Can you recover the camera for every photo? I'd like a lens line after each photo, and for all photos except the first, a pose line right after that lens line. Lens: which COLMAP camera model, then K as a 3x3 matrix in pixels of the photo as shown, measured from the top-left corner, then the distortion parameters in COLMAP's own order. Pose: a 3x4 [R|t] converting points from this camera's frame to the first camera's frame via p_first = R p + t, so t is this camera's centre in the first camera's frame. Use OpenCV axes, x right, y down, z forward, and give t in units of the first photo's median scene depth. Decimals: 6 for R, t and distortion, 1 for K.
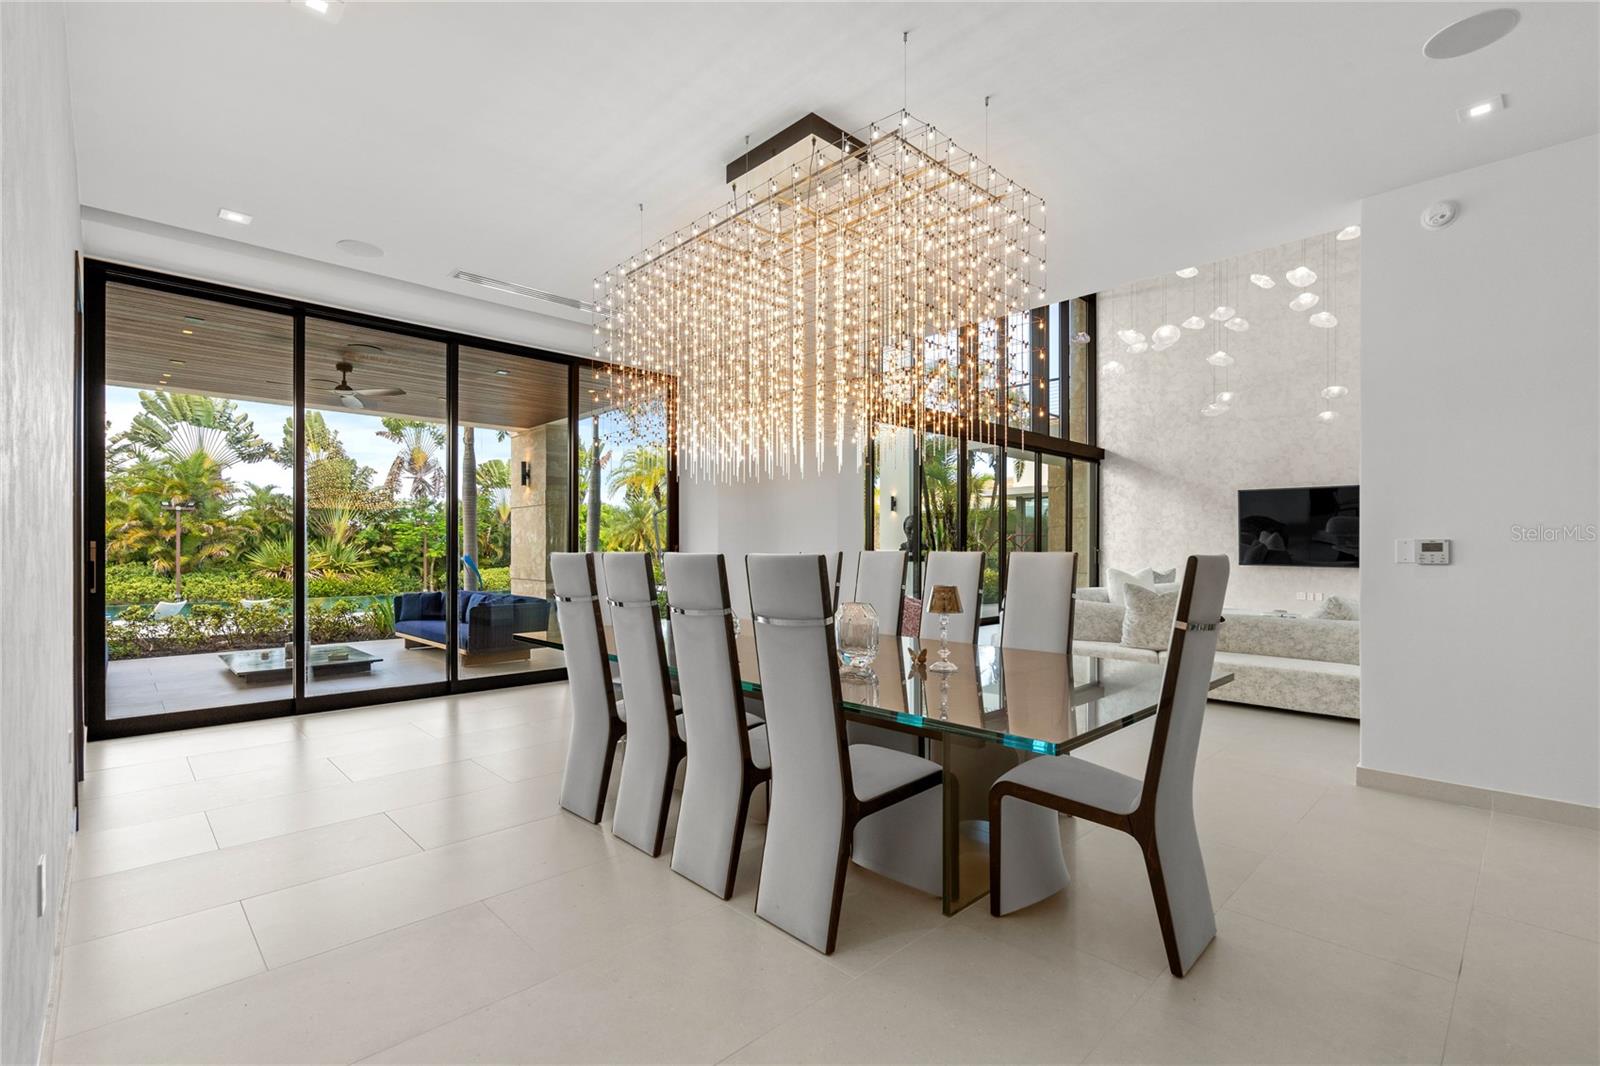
lens RADIAL K [[715.0, 0, 804.6], [0, 715.0, 543.7], [0, 0, 1]] dist [-0.007010, 0.001770]
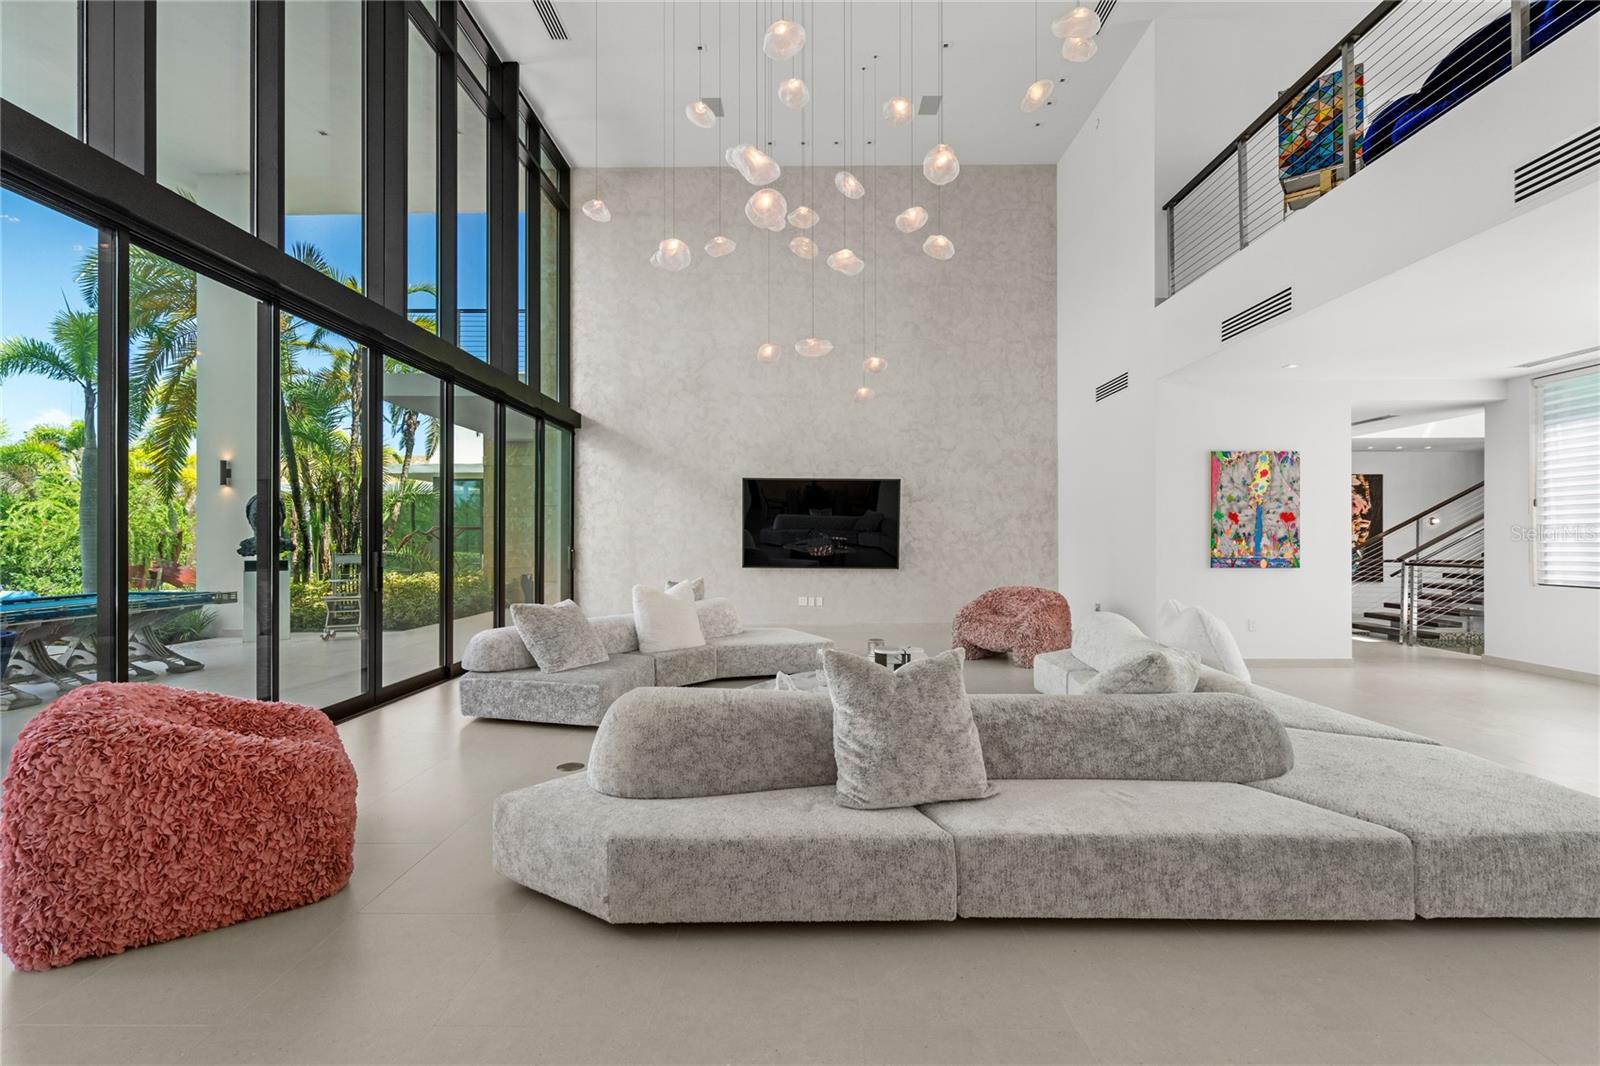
lens RADIAL K [[715.0, 0, 795.6], [0, 715.0, 539.7], [0, 0, 1]] dist [-0.007010, 0.001770]
pose [[0.708728, -0.004002, 0.705470, 0.057111], [-0.002061, 0.999968, 0.007743, -0.008792], [-0.705478, -0.006942, 0.708697, 0.335149]]
